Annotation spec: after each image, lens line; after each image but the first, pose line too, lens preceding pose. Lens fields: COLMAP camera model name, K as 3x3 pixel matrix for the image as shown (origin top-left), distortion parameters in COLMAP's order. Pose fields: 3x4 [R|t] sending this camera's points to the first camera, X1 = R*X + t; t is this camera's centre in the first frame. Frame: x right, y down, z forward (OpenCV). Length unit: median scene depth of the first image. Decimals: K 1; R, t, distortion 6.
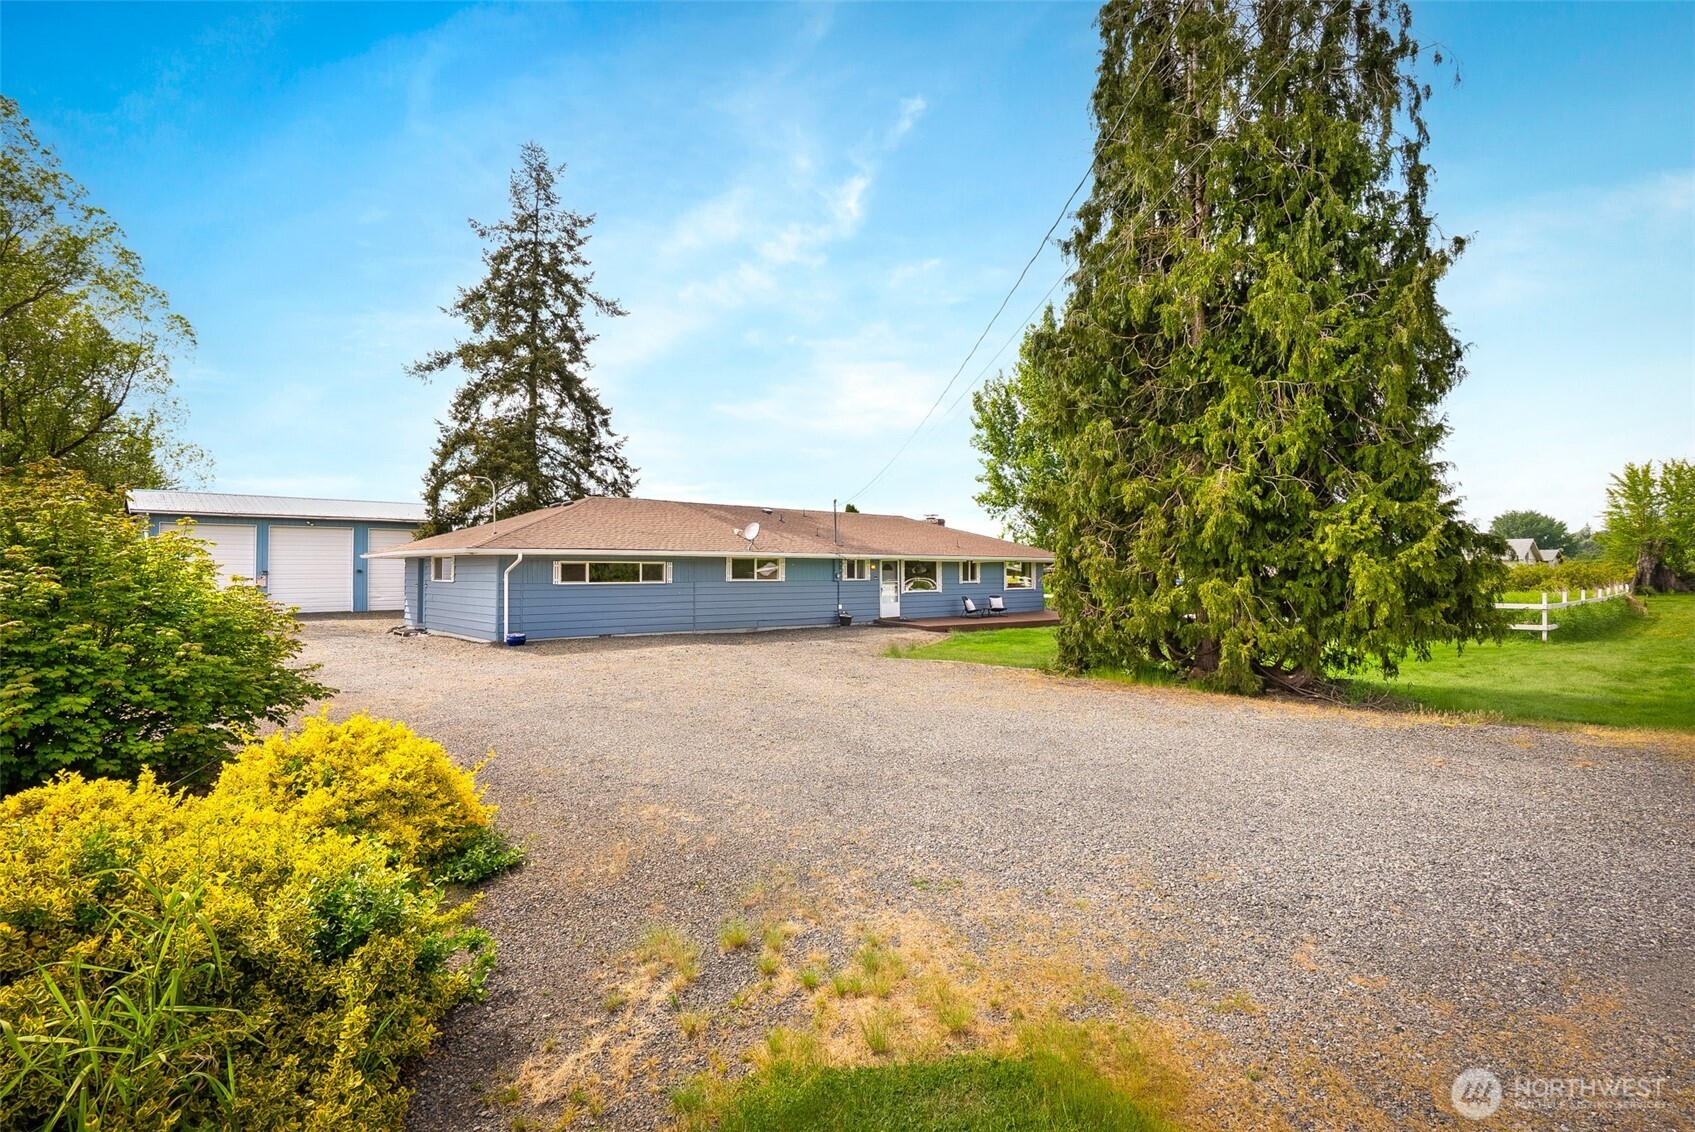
lens RADIAL K [[827.8, 0, 847.5], [0, 827.8, 566.0], [0, 0, 1]] dist [-0.016218, -0.000115]
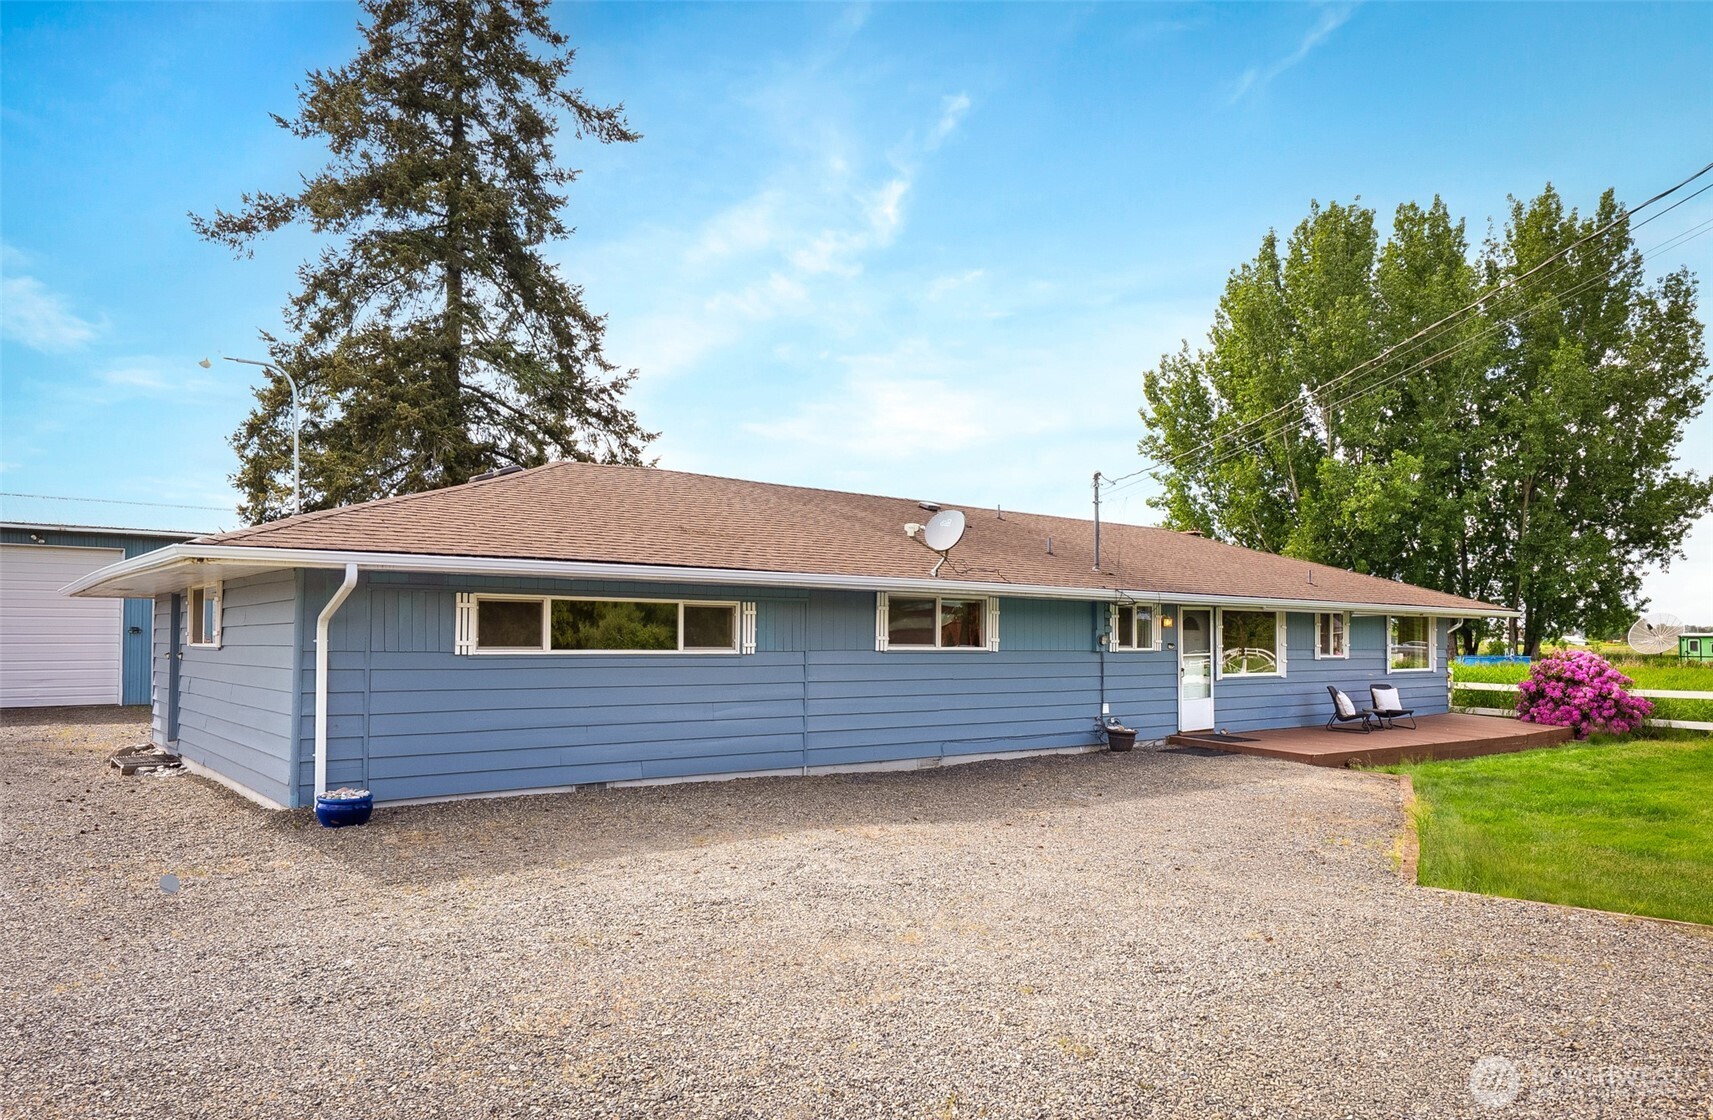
lens RADIAL K [[1128.4, 0, 892.2], [0, 1128.4, 636.7], [0, 0, 1]] dist [0.000751, 0.000403]
pose [[0.999666, 0.006176, -0.025102, -0.093503], [-0.006147, 0.999980, 0.001236, 0.008056], [0.025109, -0.001081, 0.999684, 0.318466]]
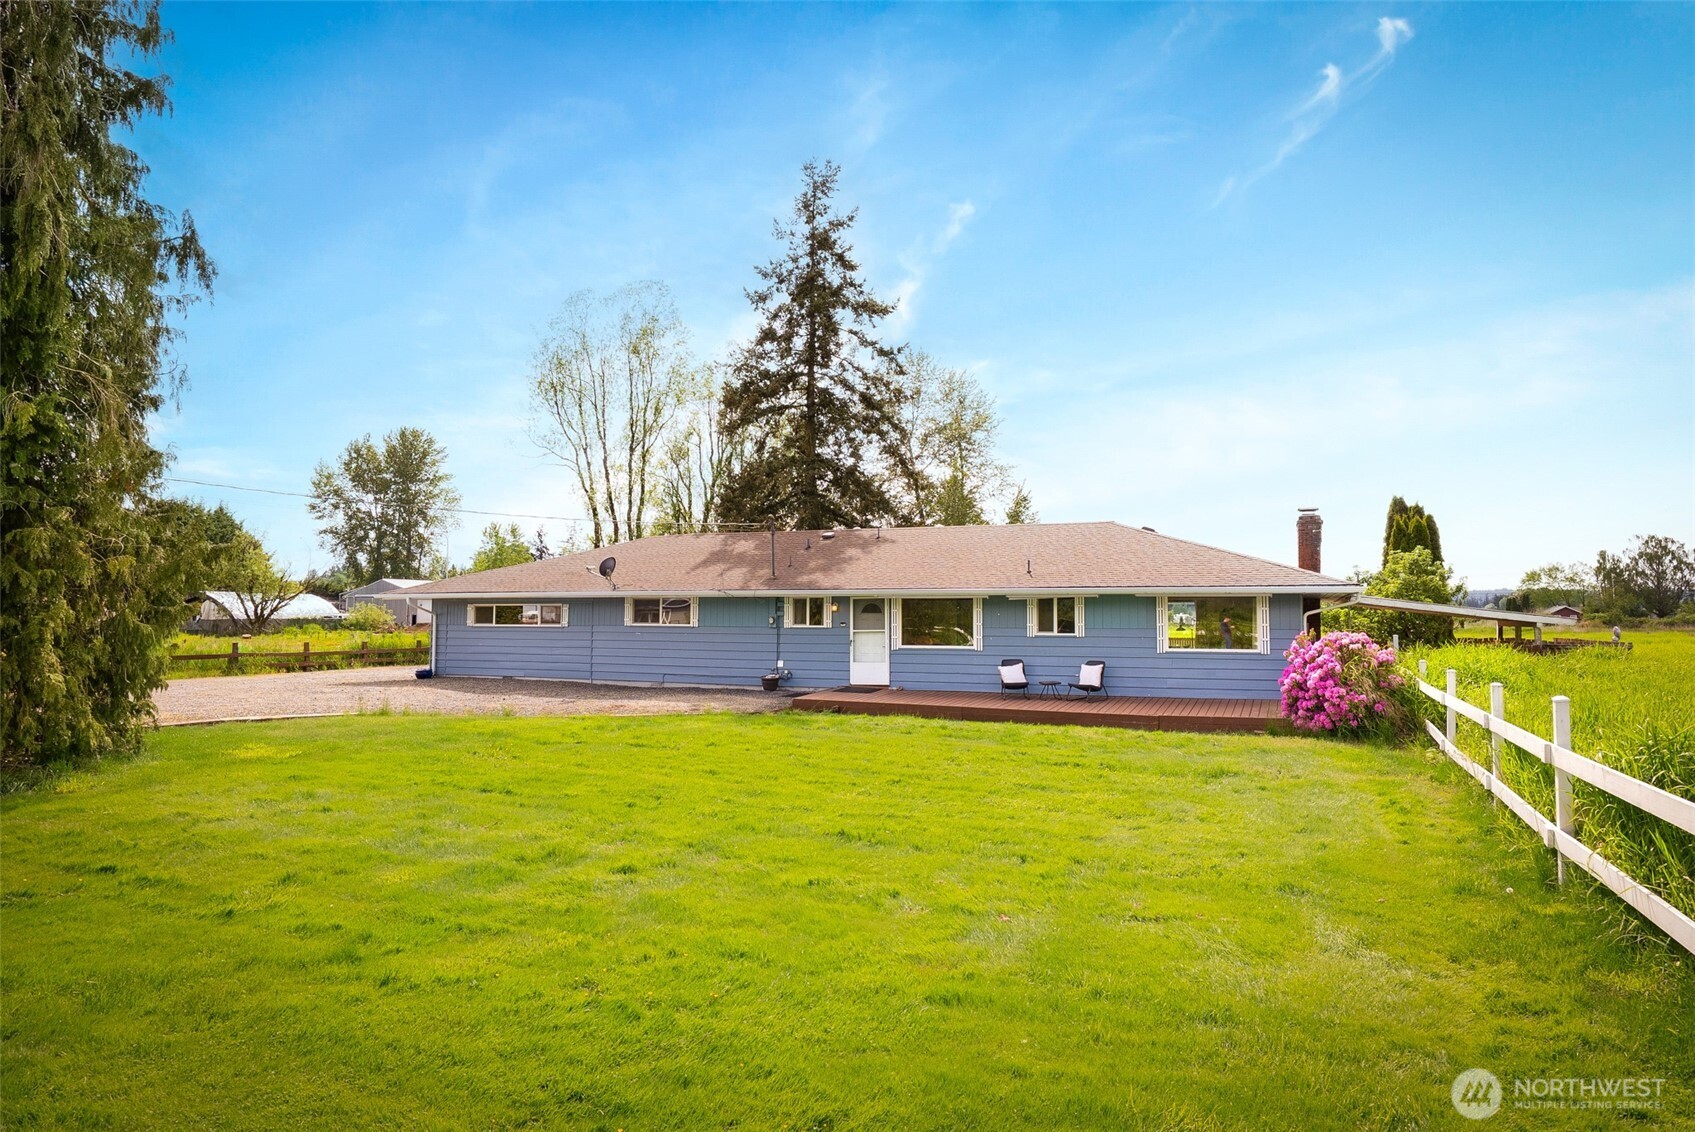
lens RADIAL K [[1009.6, 0, 847.5], [0, 1009.6, 566.0], [0, 0, 1]] dist [0.006464, 0.001006]
pose [[0.434799, -0.050541, -0.899108, 0.681740], [-0.002129, 0.998363, -0.057151, 0.012234], [0.900525, 0.026764, 0.433980, 0.566466]]
